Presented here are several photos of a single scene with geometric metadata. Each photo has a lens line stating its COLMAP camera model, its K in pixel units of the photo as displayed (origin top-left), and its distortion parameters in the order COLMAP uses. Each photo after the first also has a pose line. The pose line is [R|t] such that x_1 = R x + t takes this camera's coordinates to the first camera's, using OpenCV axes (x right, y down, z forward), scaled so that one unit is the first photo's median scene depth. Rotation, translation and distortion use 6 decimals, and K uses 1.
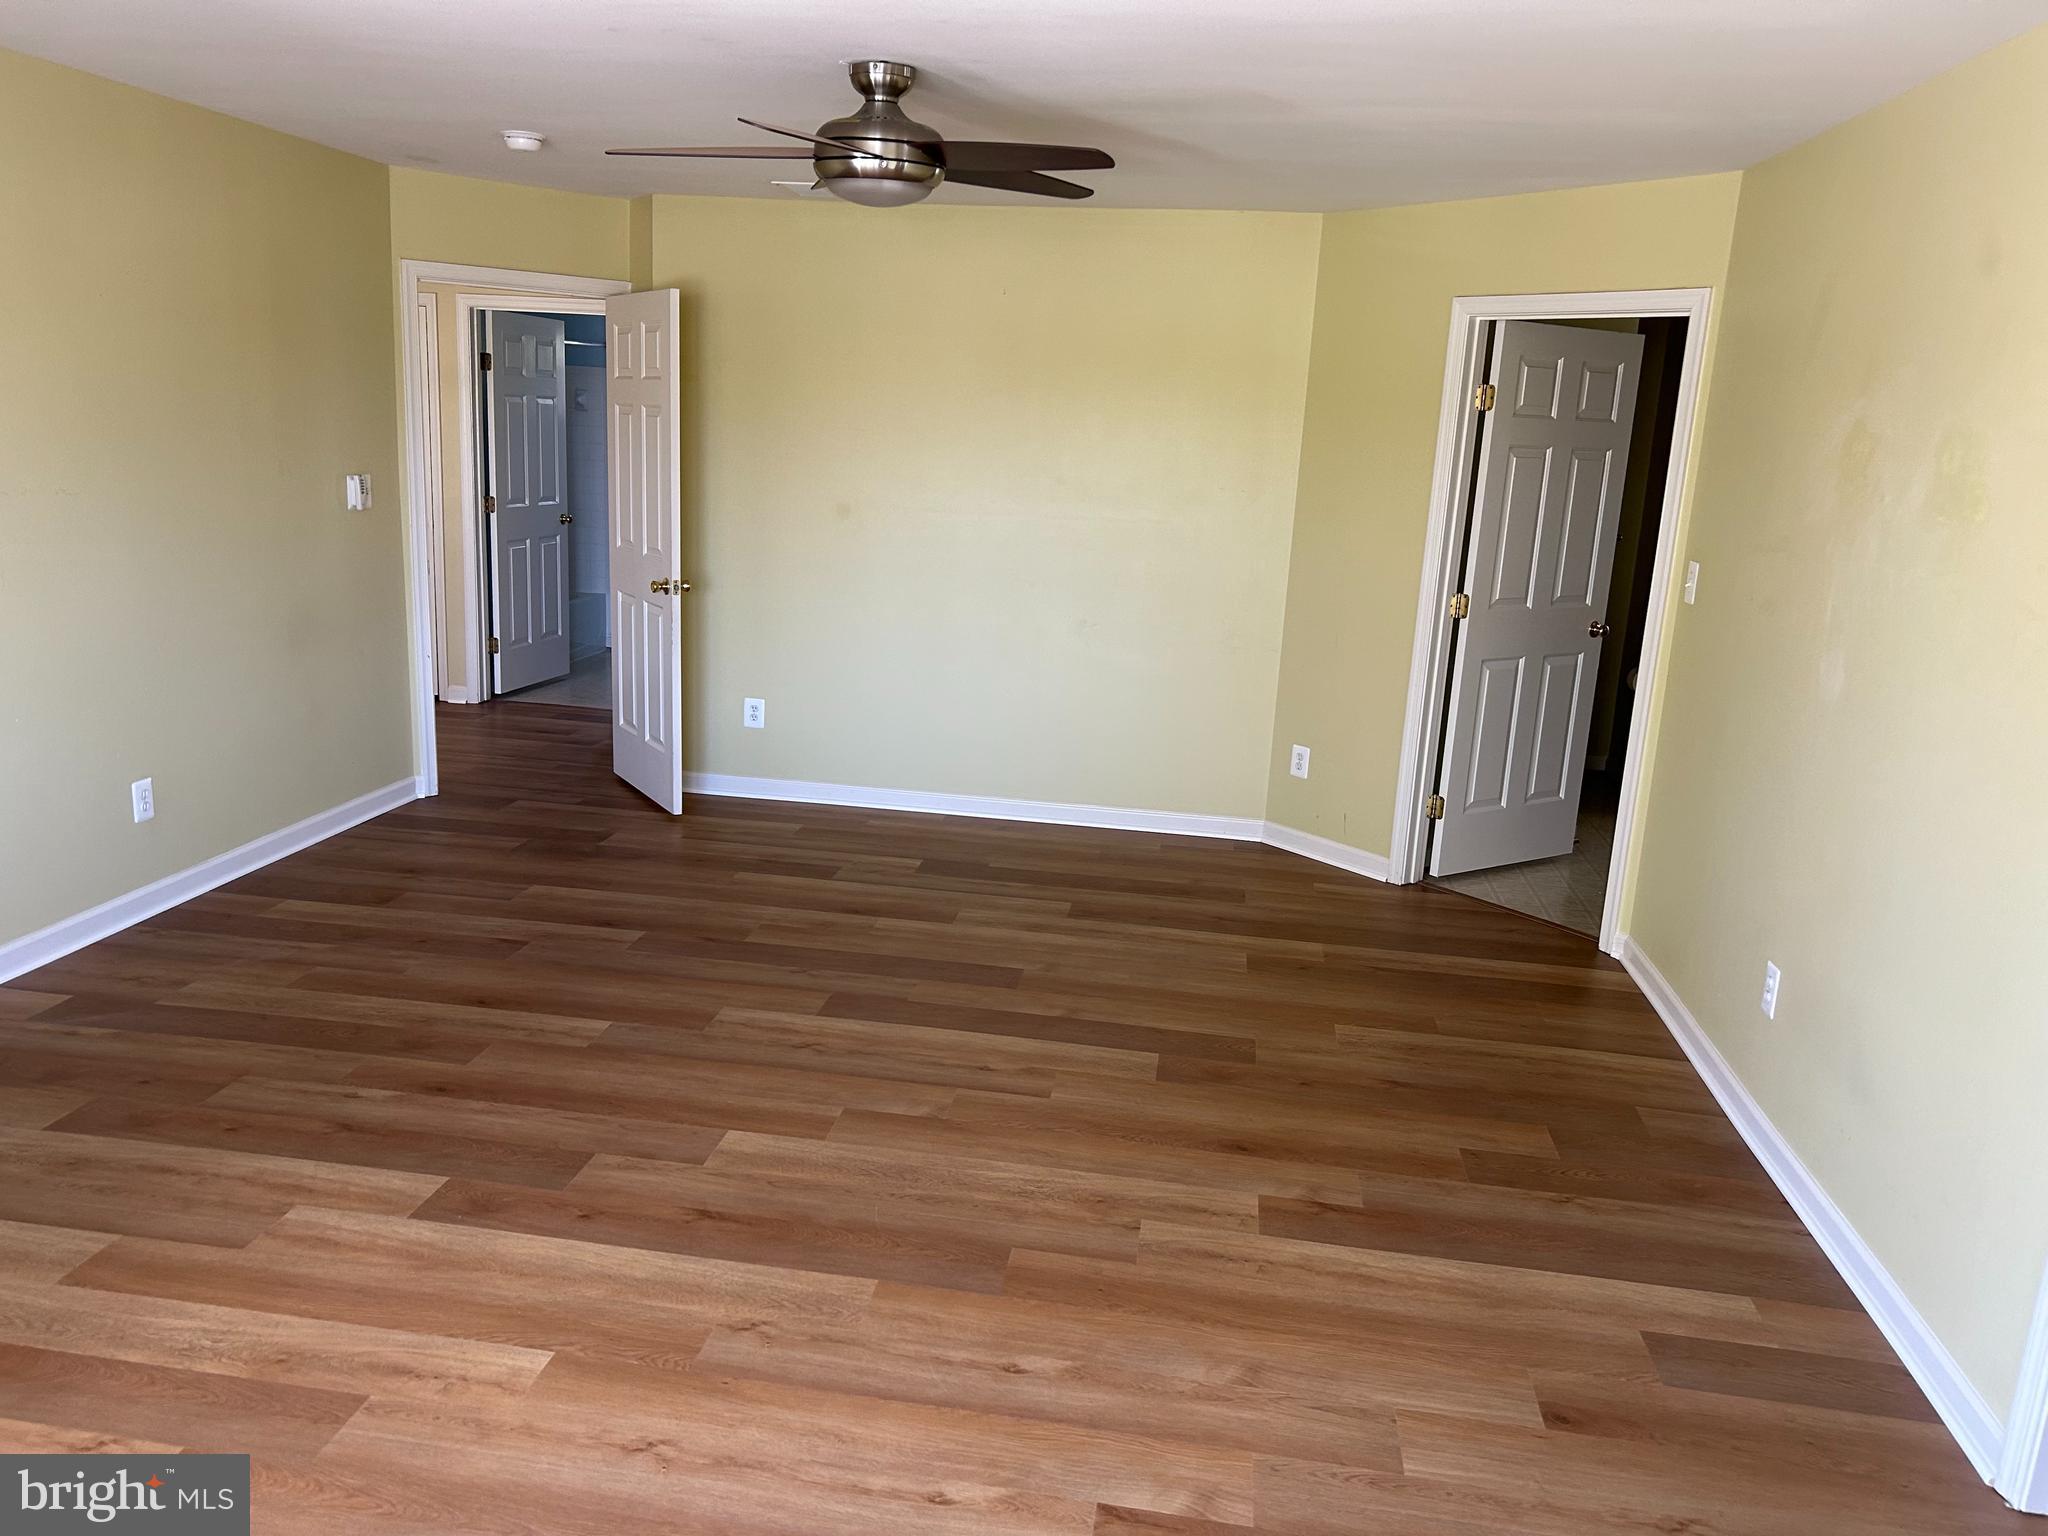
lens RADIAL K [[1523.9, 0, 1012.0], [0, 1523.9, 771.7], [0, 0, 1]] dist [0.052916, -0.085533]
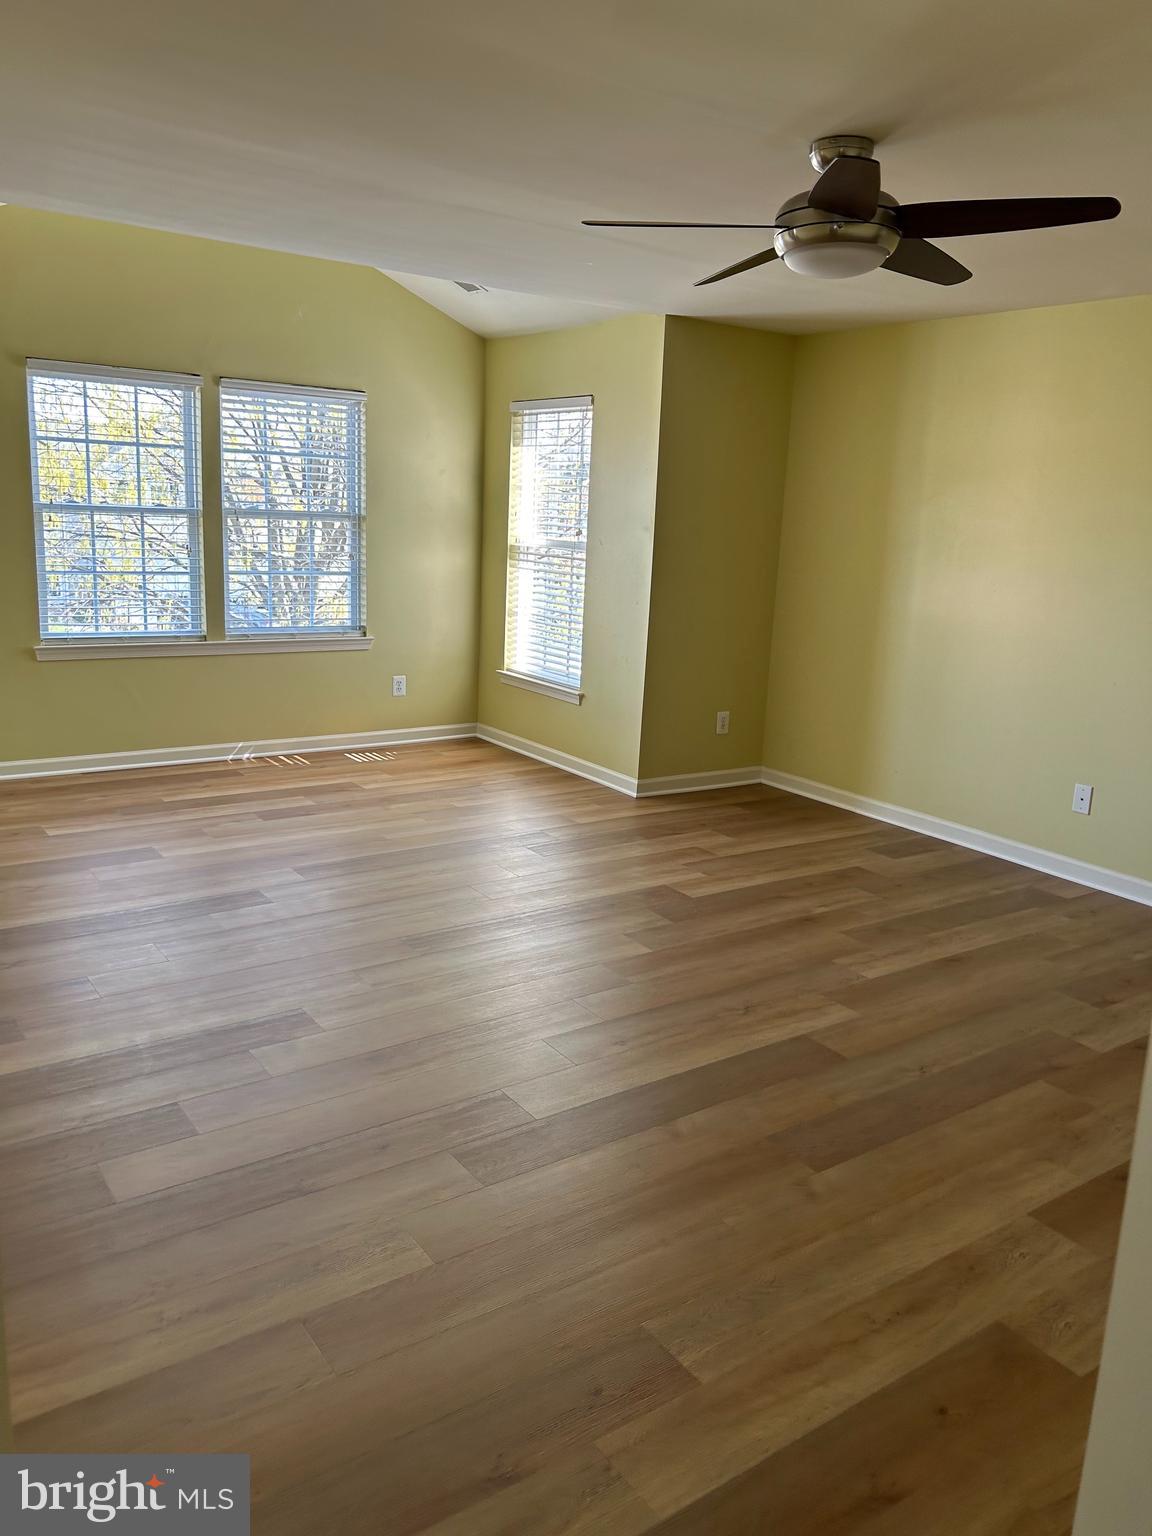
lens RADIAL K [[1142.9, 0, 570.2], [0, 1142.9, 761.0], [0, 0, 1]] dist [0.052916, -0.085533]
pose [[-0.718369, 0.071009, -0.692028, 0.578047], [-0.238005, 0.909659, 0.340404, -0.271719], [0.653681, 0.409242, -0.636570, 1.429716]]
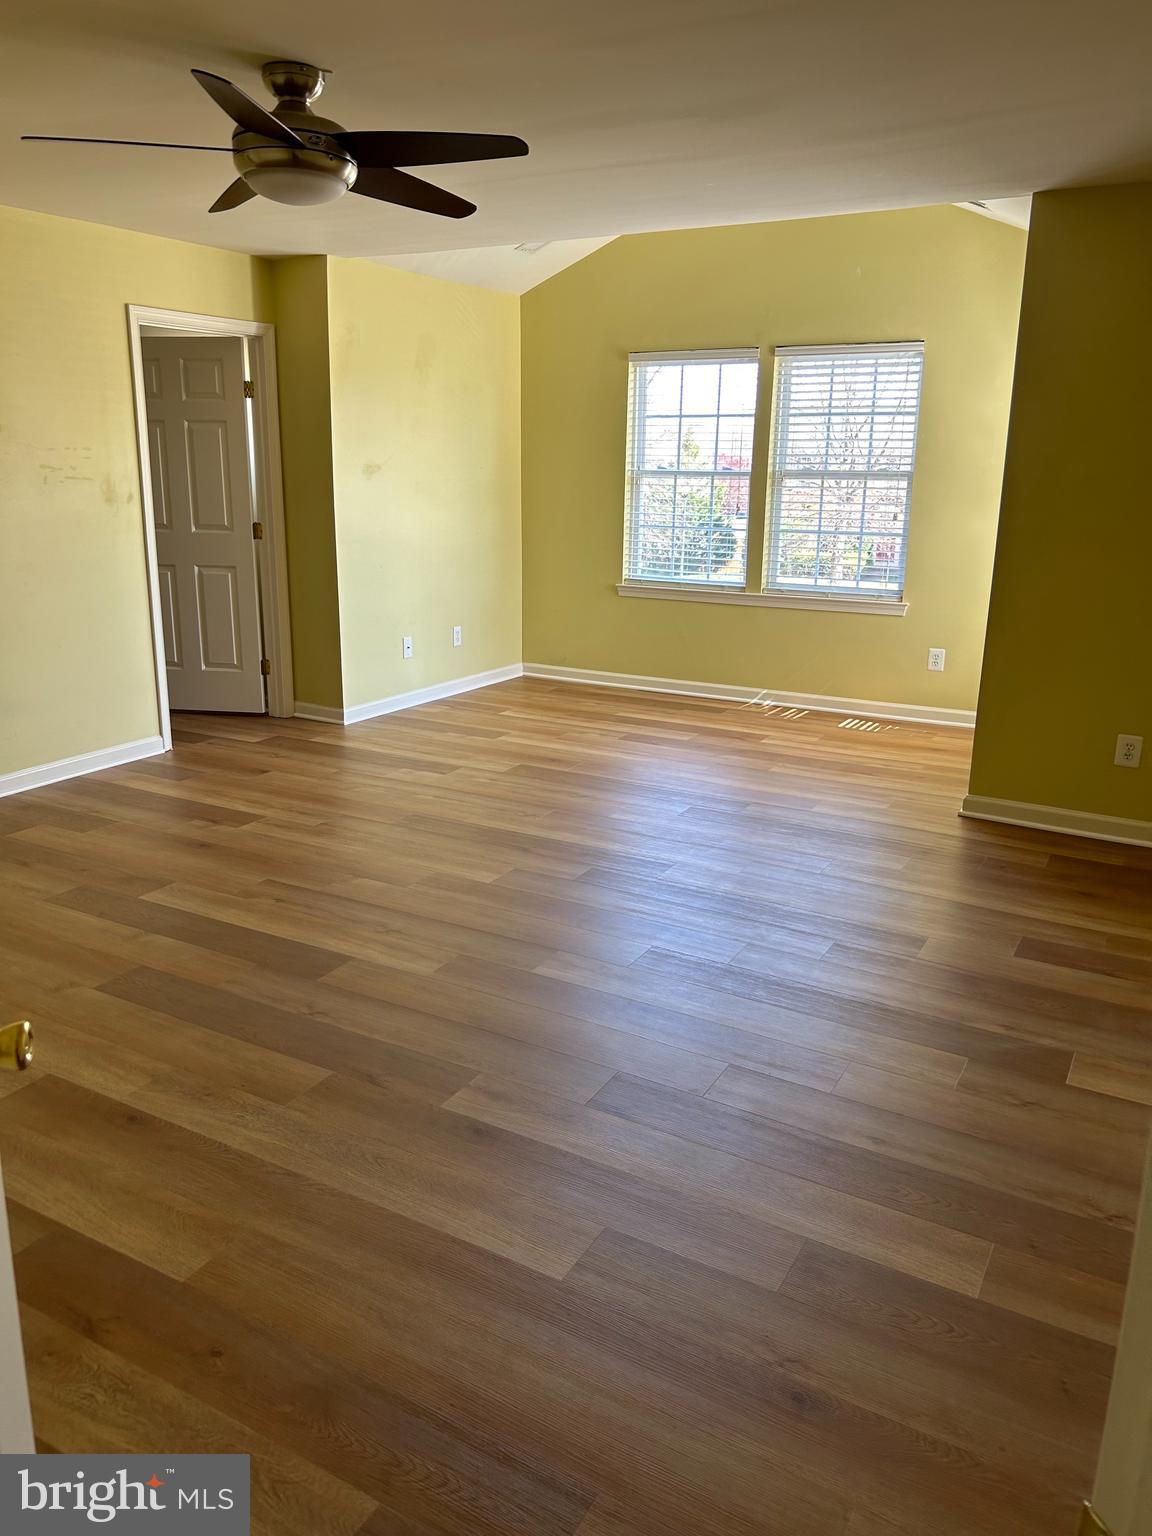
lens RADIAL K [[1142.9, 0, 570.2], [0, 1142.9, 761.0], [0, 0, 1]] dist [0.052916, -0.085533]
pose [[-0.931316, -0.150451, 0.331685, -0.561148], [0.027069, 0.879580, 0.474980, -0.374570], [-0.363205, 0.451335, -0.815094, 1.664404]]
